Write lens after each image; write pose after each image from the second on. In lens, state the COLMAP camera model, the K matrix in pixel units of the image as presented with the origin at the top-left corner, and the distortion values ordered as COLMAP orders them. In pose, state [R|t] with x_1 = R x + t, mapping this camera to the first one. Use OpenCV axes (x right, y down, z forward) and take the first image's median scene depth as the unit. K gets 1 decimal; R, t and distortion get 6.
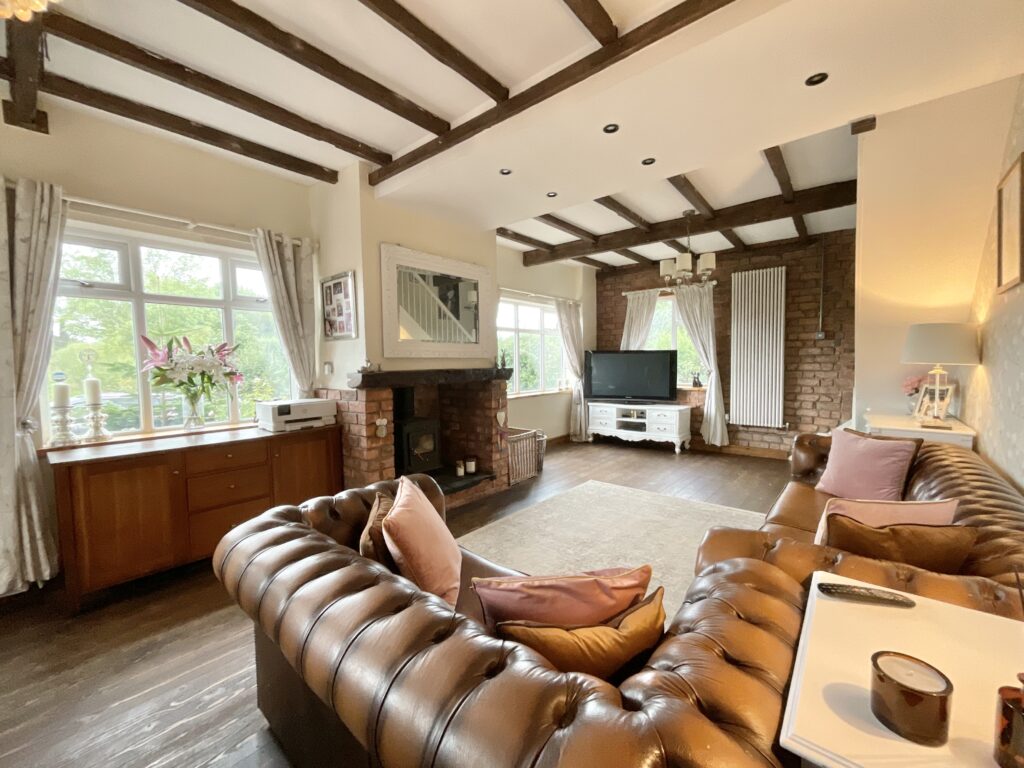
lens RADIAL K [[411.6, 0, 512.0], [0, 411.6, 384.0], [0, 0, 1]] dist [-0.000395, 0.000335]
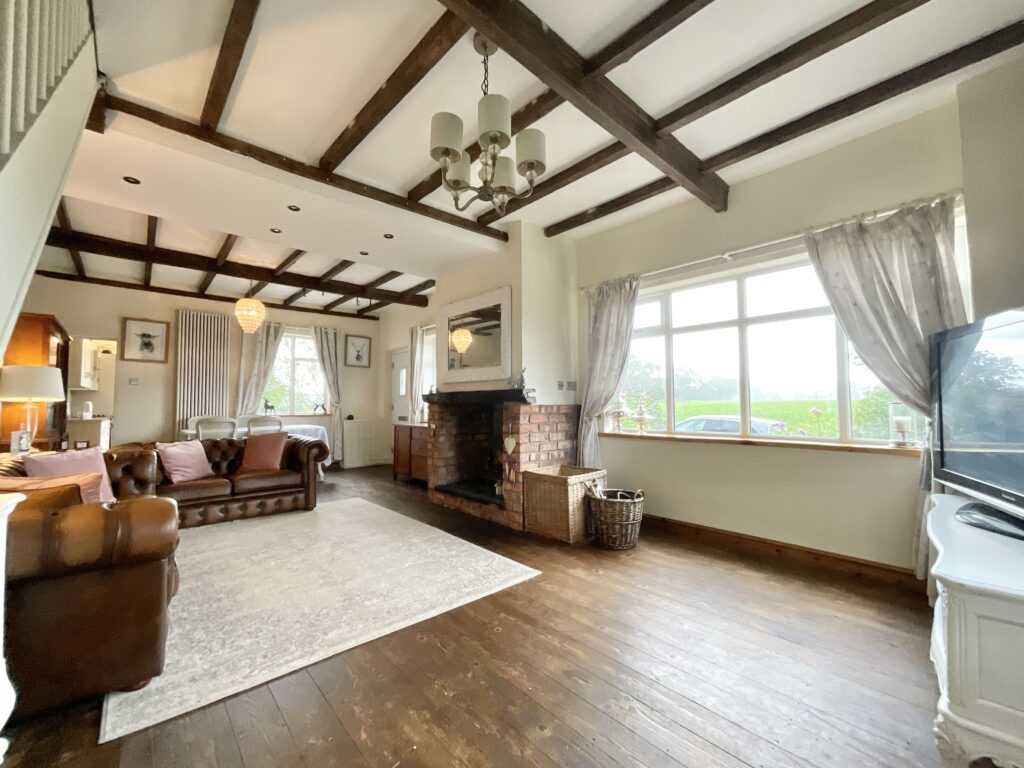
lens RADIAL K [[421.1, 0, 512.0], [0, 421.1, 384.0], [0, 0, 1]] dist [0.000872, 0.000159]
pose [[-0.121417, -0.001478, -0.992600, 0.901779], [-0.024392, 0.999701, 0.001496, -0.052781], [0.992302, 0.024394, -0.121417, 1.122951]]
